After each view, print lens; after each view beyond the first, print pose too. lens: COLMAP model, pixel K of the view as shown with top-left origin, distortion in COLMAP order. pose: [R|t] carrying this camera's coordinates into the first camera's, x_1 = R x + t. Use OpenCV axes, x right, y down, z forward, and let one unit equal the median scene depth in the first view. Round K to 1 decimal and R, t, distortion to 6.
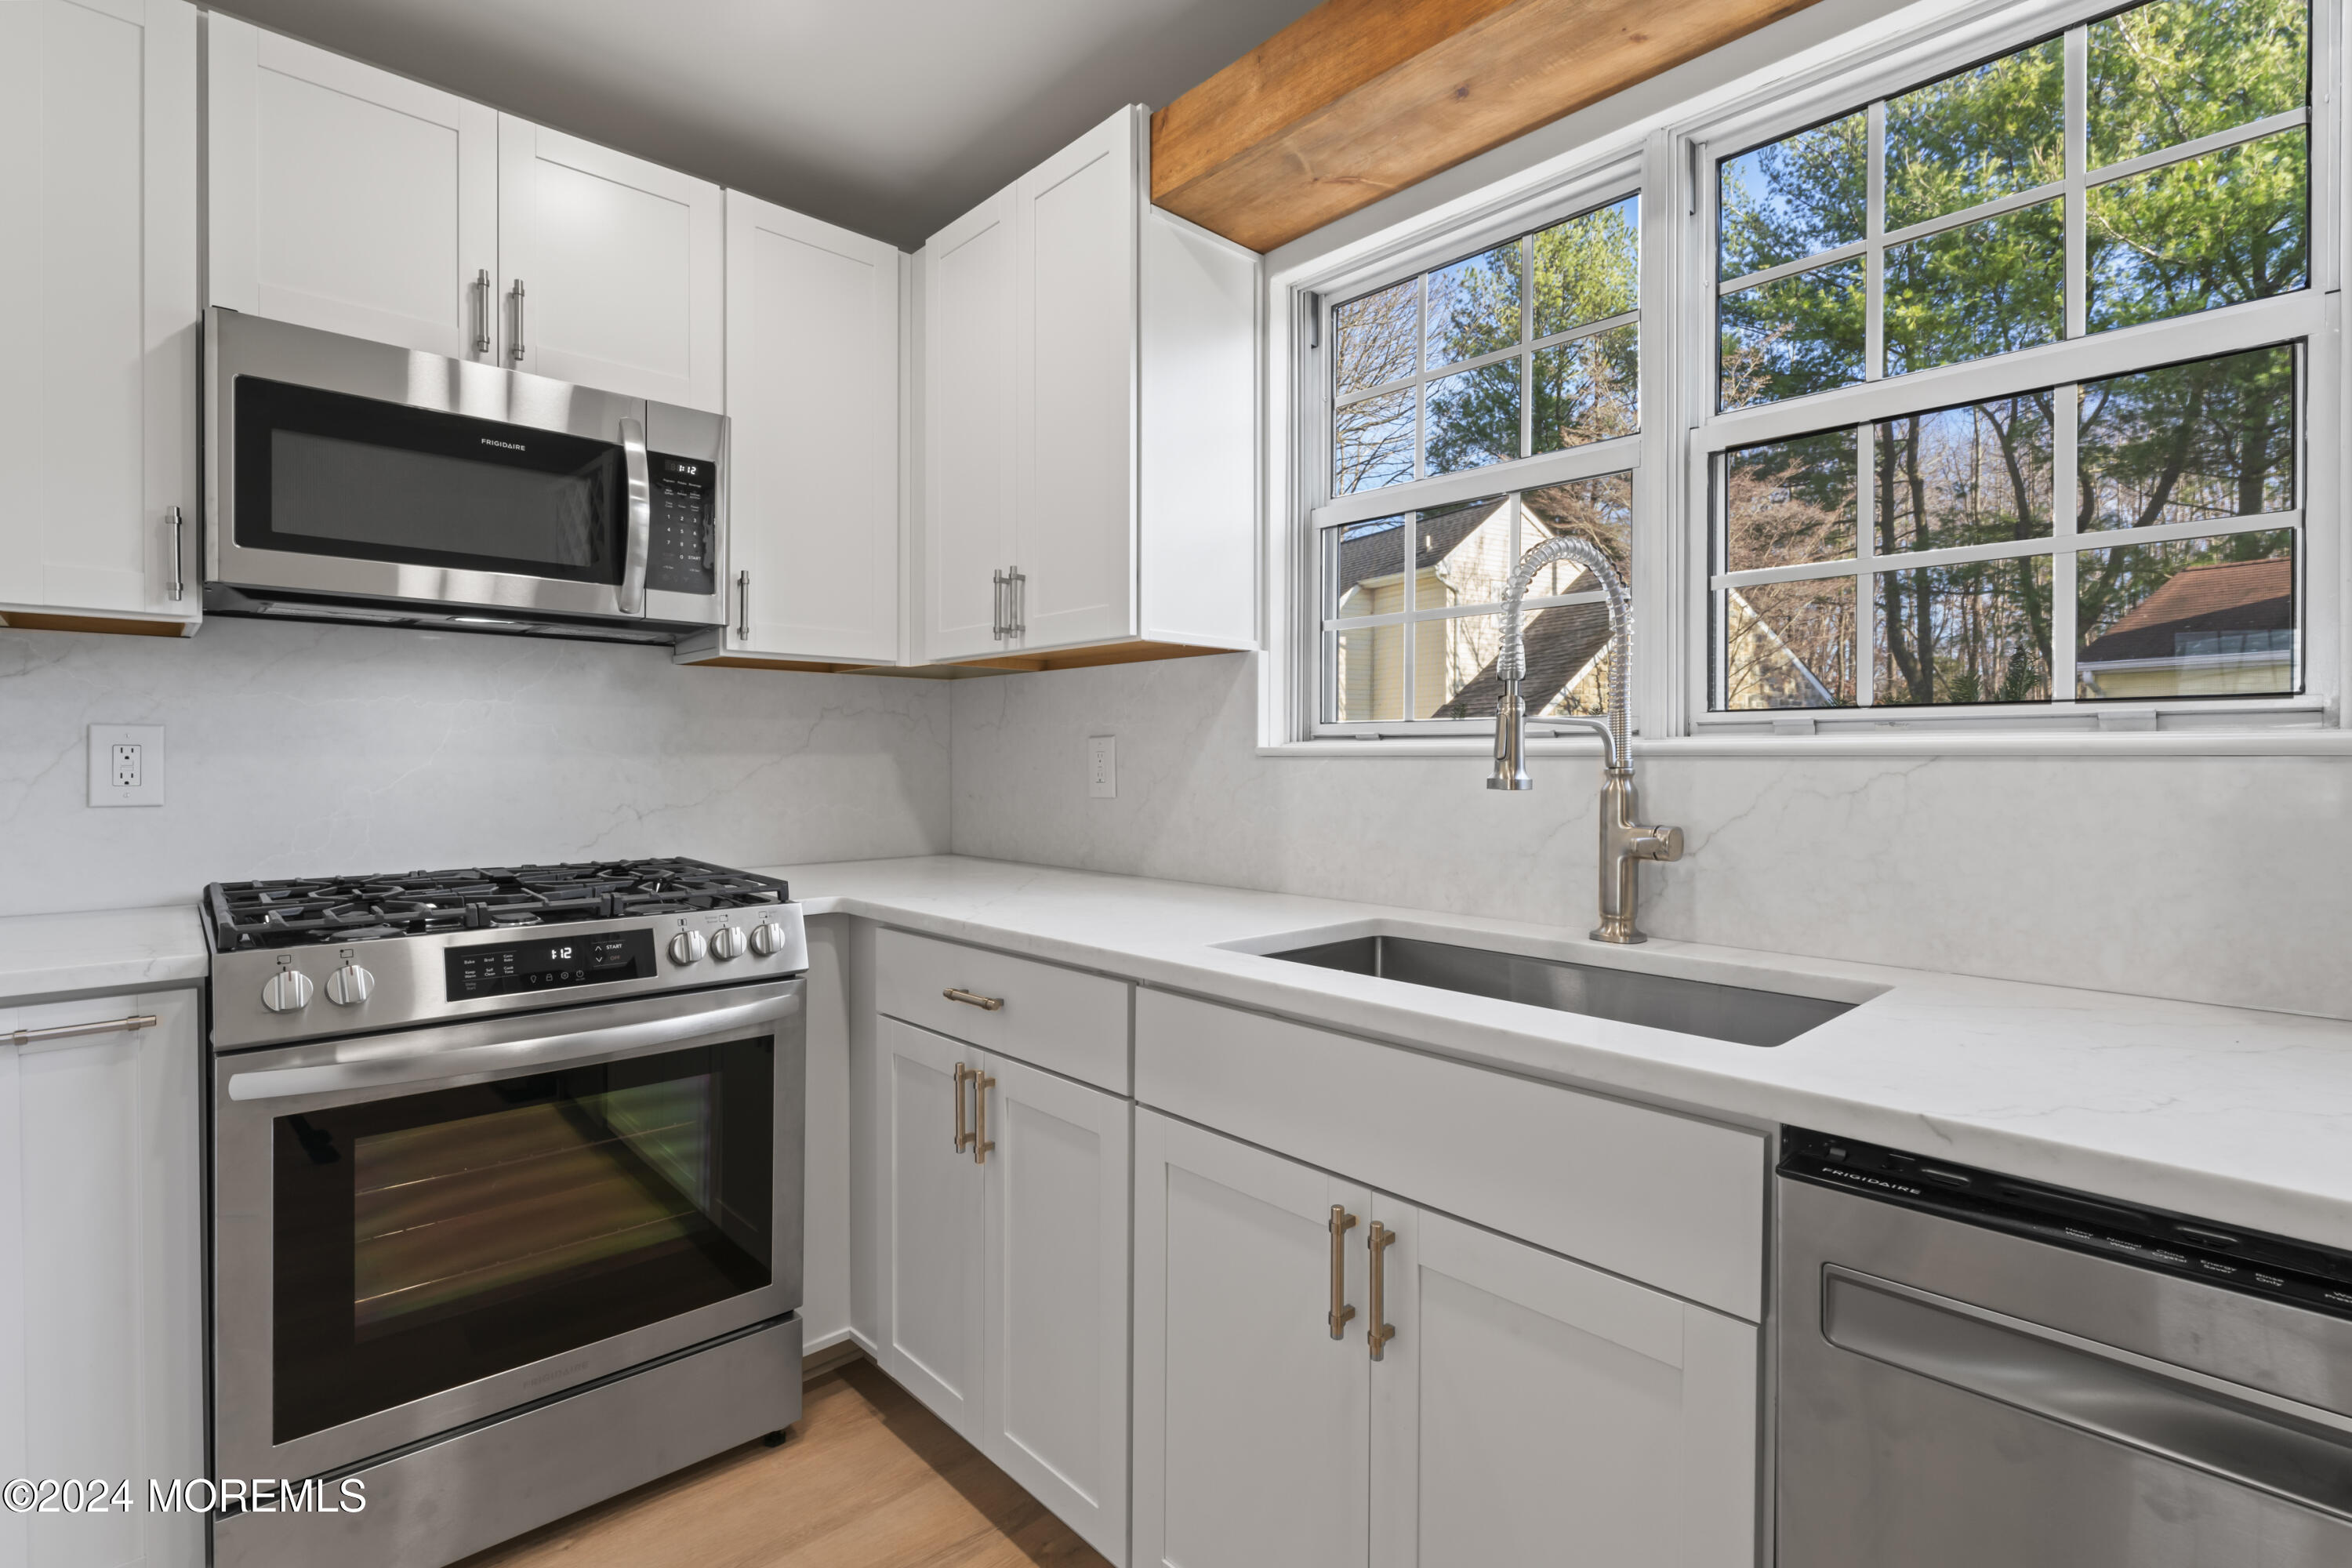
lens RADIAL K [[1092.7, 0, 1181.3], [0, 1092.7, 770.6], [0, 0, 1]] dist [-0.004120, 0.000702]
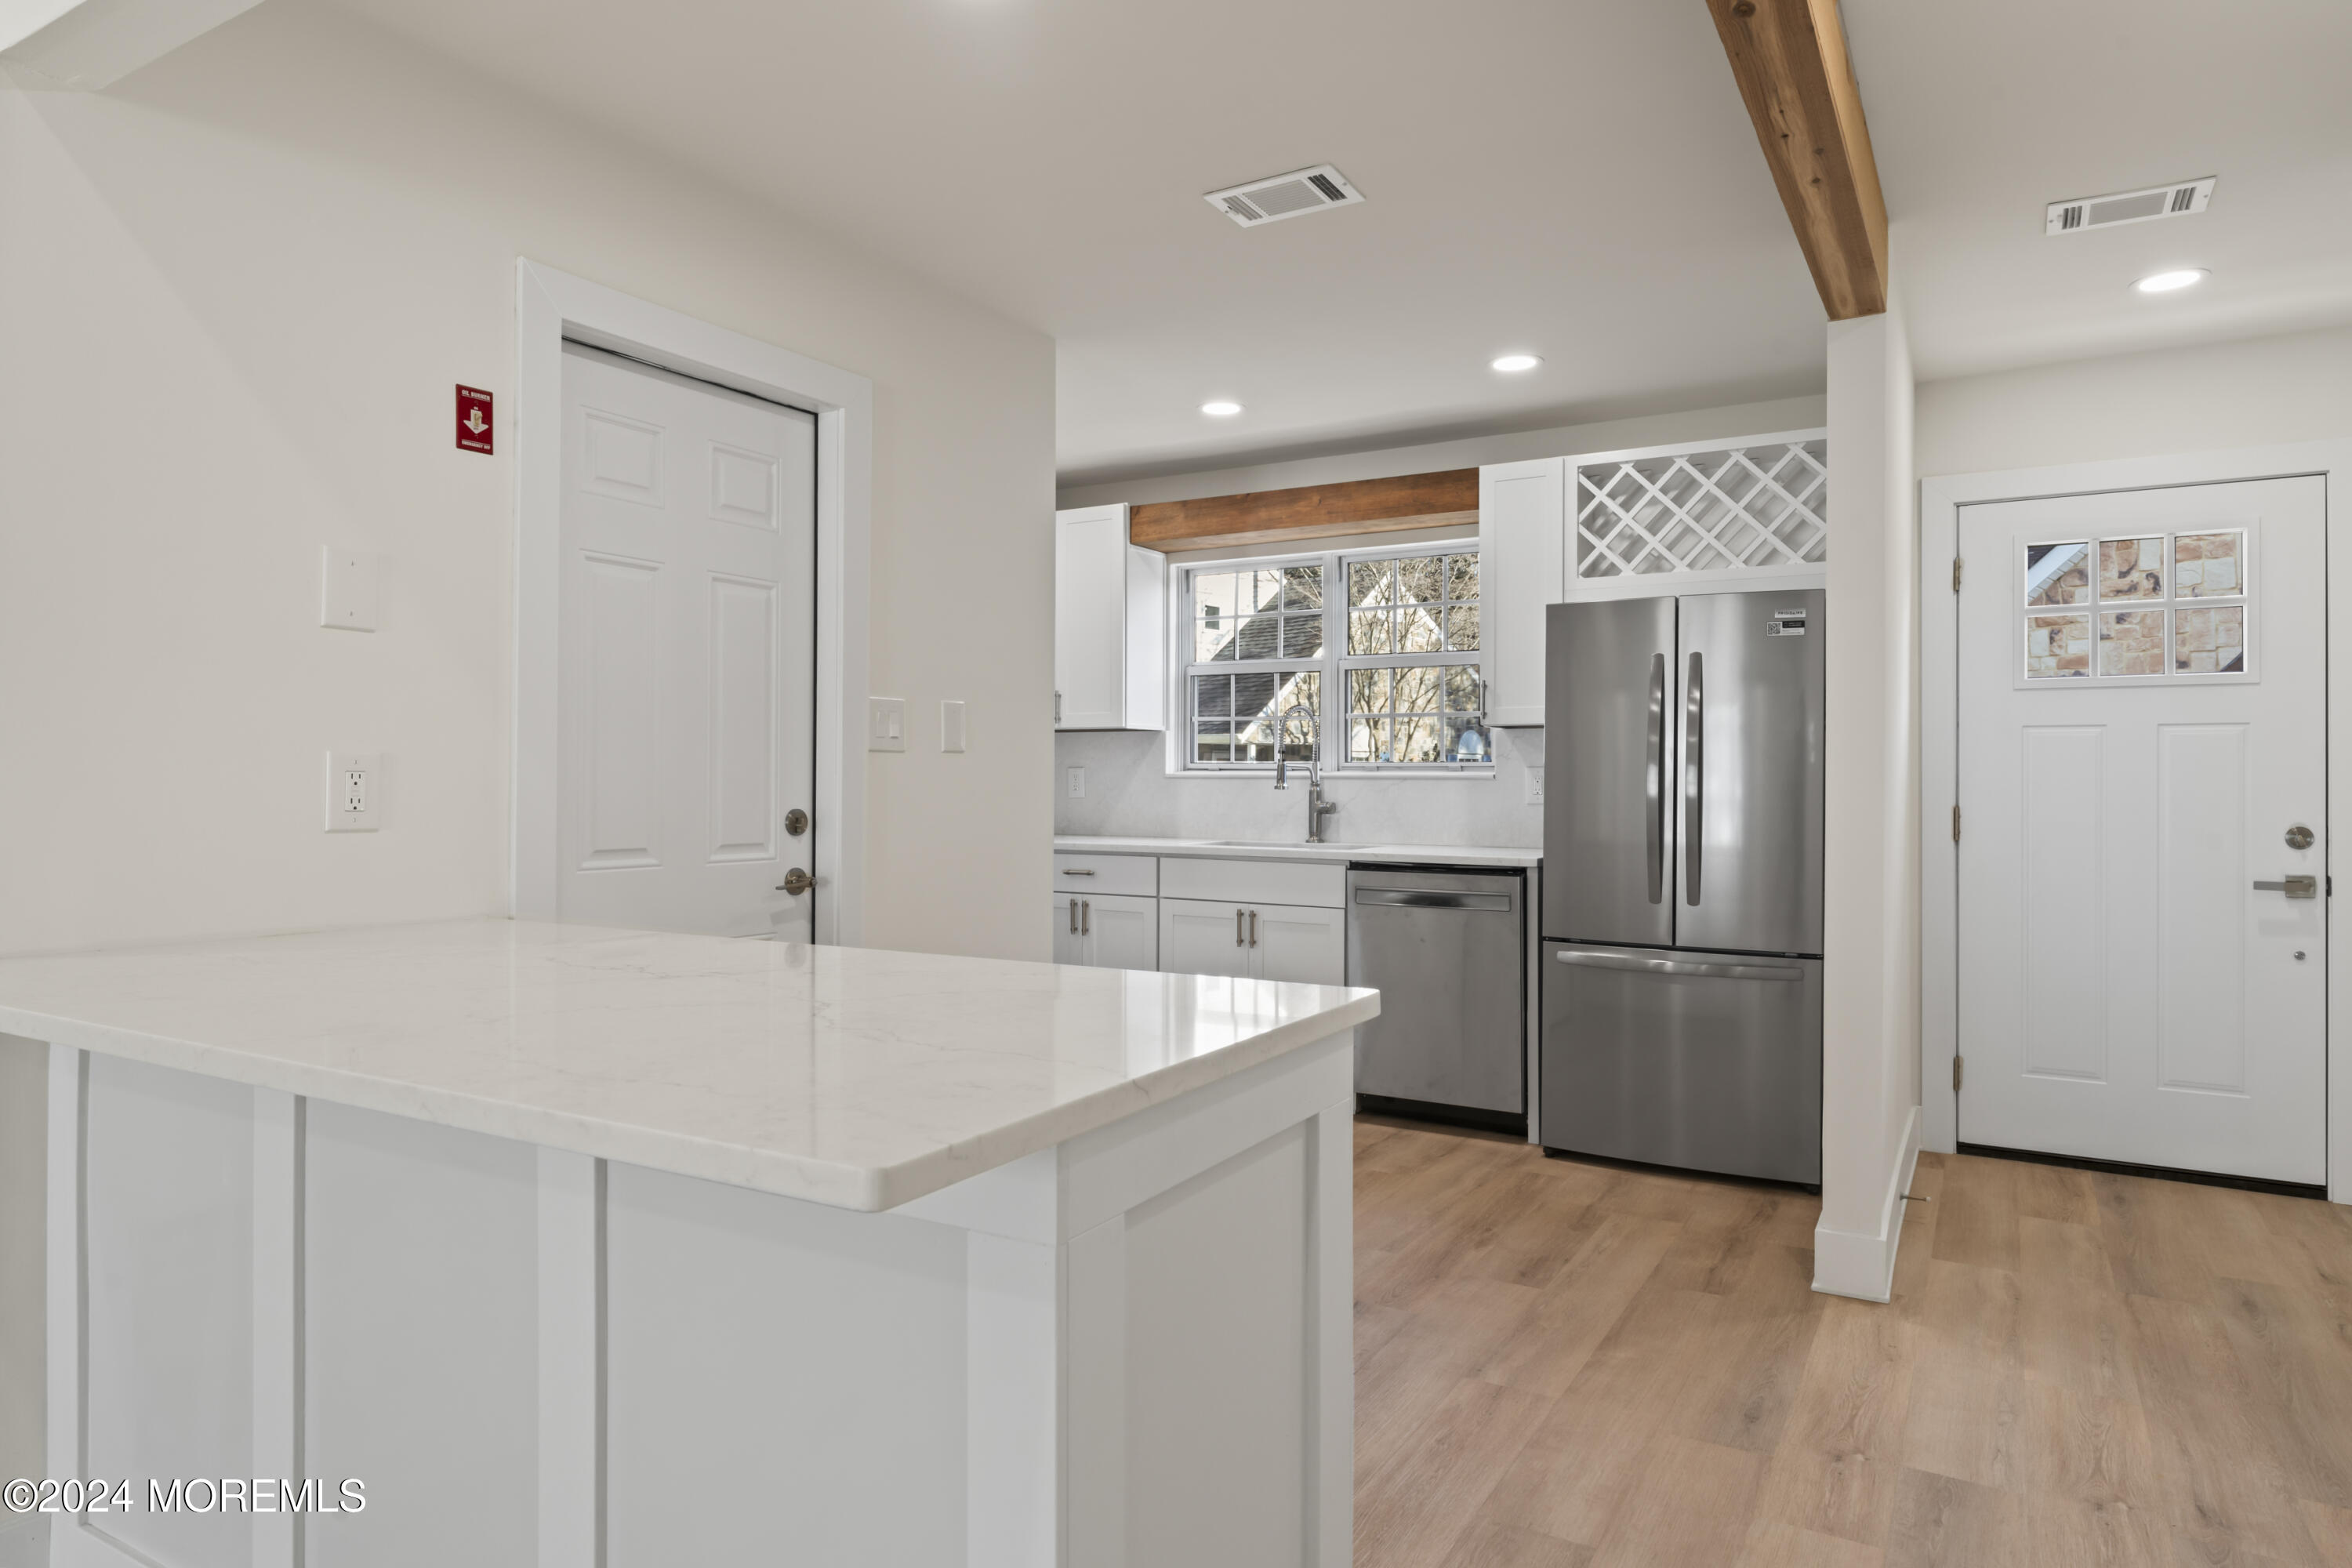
lens RADIAL K [[1393.1, 0, 1172.6], [0, 1393.1, 771.2], [0, 0, 1]] dist [0.000968, -0.002557]
pose [[0.961940, 0.002571, 0.273248, -0.782398], [0.001344, 0.999899, -0.014140, 0.015903], [-0.273257, 0.013969, 0.961840, -1.971016]]
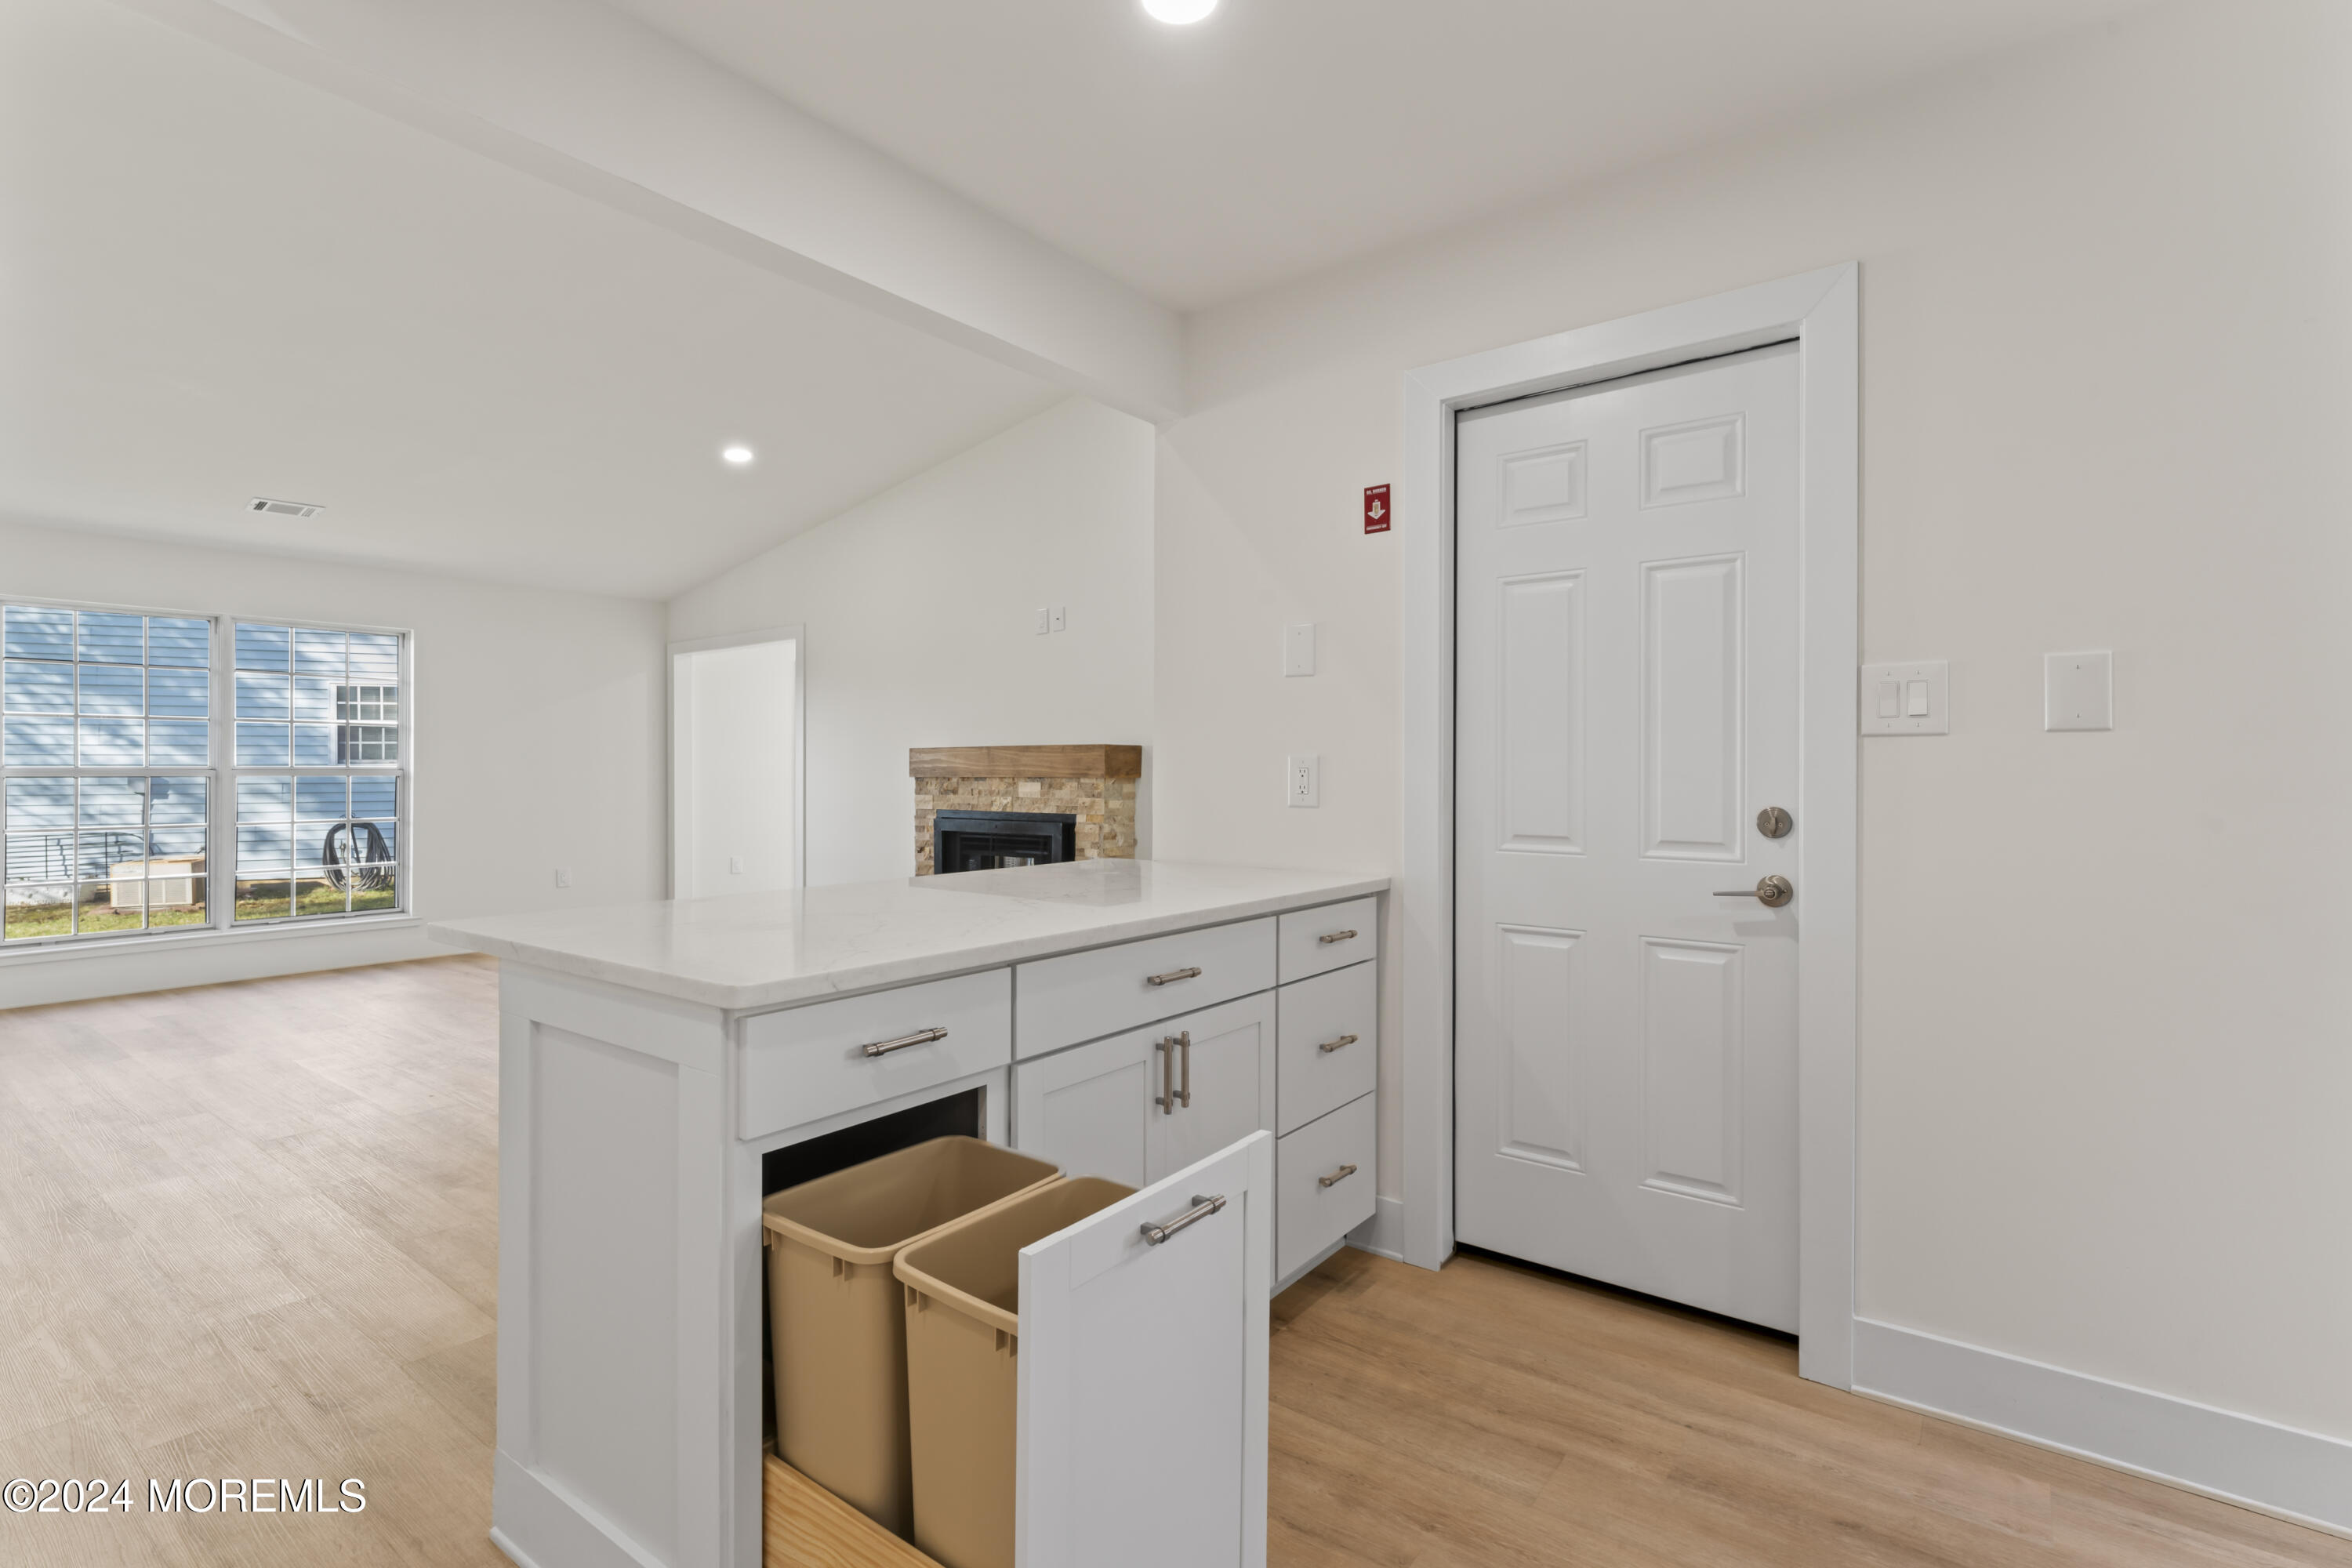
lens RADIAL K [[1092.7, 0, 1181.3], [0, 1092.7, 770.6], [0, 0, 1]] dist [-0.004120, 0.000702]
pose [[0.163194, -0.003959, -0.986586, 0.331919], [-0.008632, 0.999948, -0.005441, 0.010404], [0.986556, 0.009404, 0.163151, -0.961648]]
